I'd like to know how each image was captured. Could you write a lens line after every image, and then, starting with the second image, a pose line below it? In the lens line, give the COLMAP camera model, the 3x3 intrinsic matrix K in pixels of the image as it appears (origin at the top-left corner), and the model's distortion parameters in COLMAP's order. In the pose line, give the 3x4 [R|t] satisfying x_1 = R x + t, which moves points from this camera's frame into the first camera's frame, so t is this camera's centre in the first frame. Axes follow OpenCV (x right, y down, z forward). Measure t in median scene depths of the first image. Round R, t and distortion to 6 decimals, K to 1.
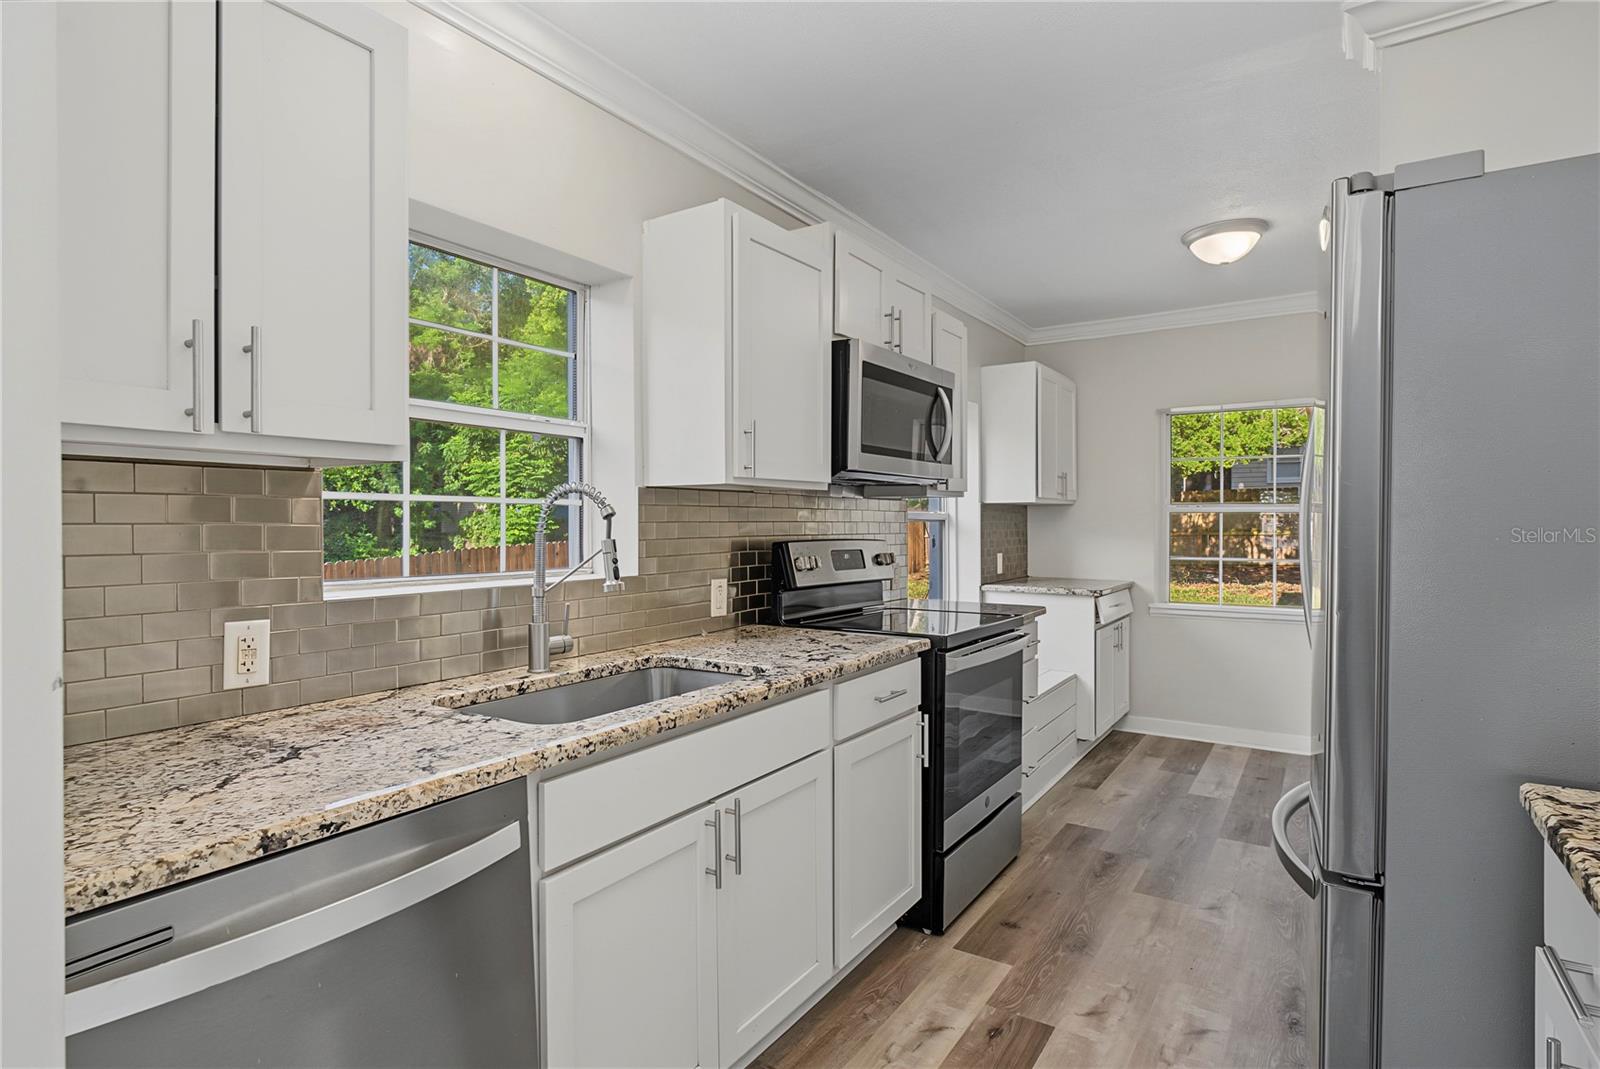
lens RADIAL K [[826.3, 0, 806.4], [0, 826.3, 526.9], [0, 0, 1]] dist [-0.013265, 0.002890]
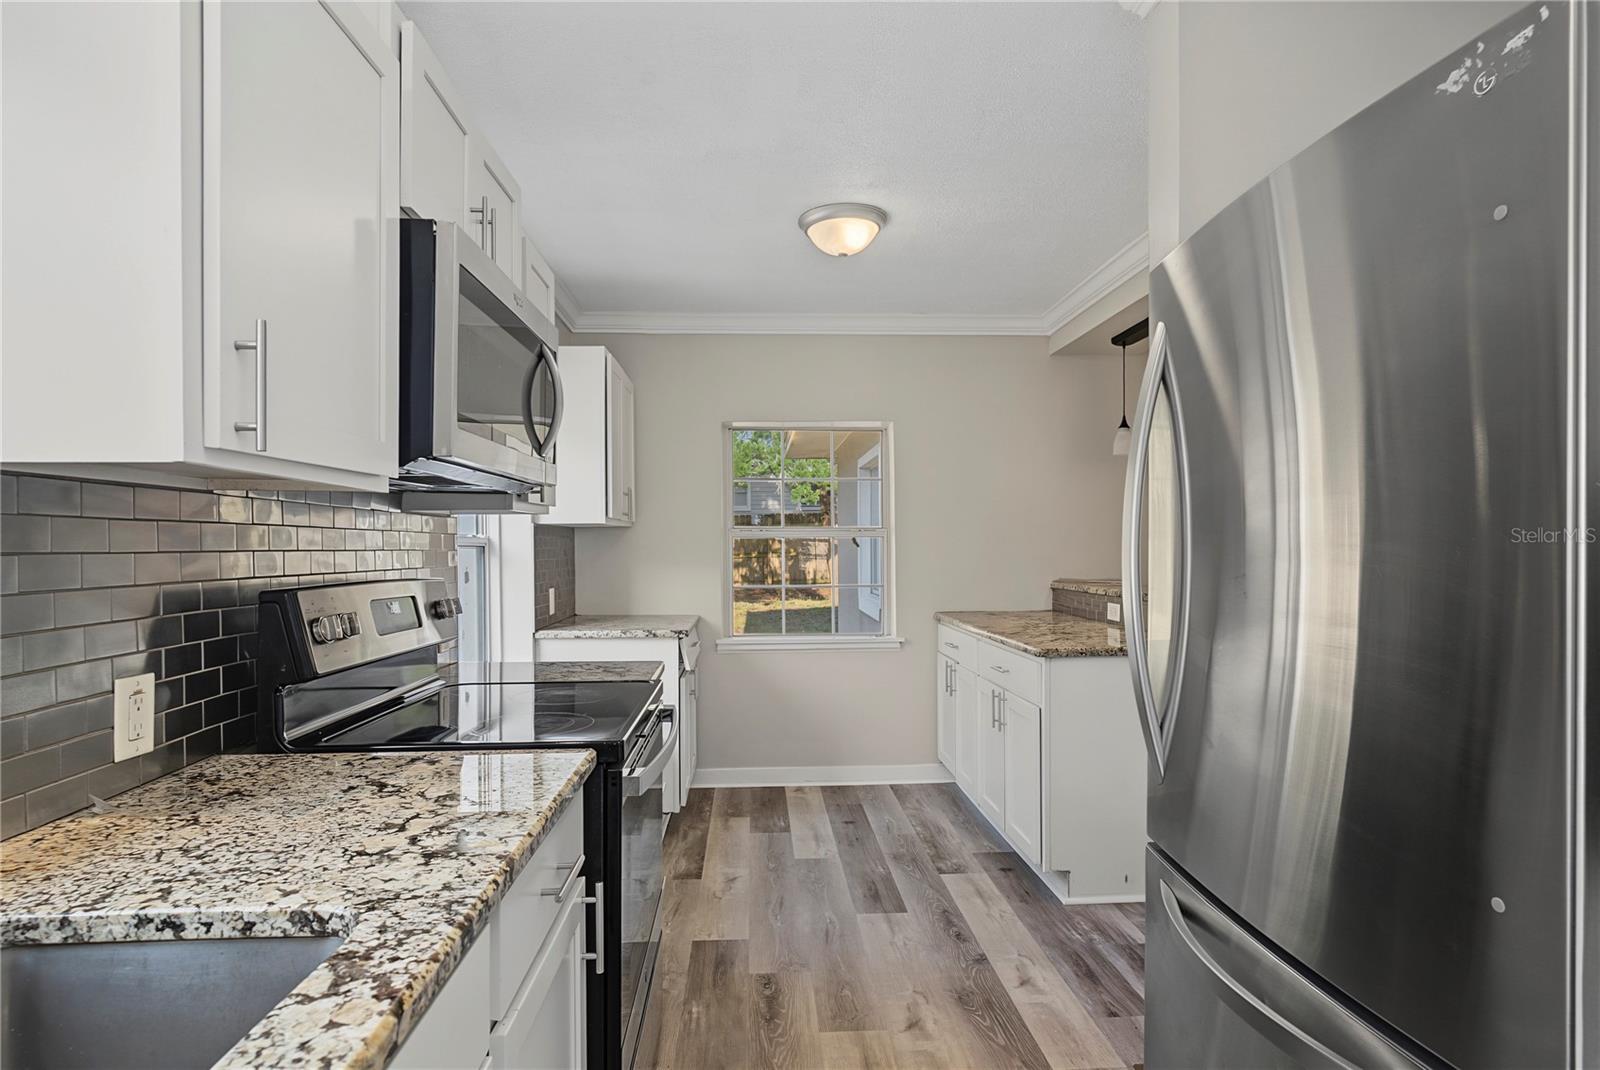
lens RADIAL K [[826.3, 0, 787.1], [0, 826.3, 541.7], [0, 0, 1]] dist [-0.013265, 0.002890]
pose [[0.807790, 0.000392, 0.589470, -0.075372], [0.006768, 0.999928, -0.009939, -0.004511], [-0.589431, 0.012018, 0.807729, 0.382453]]
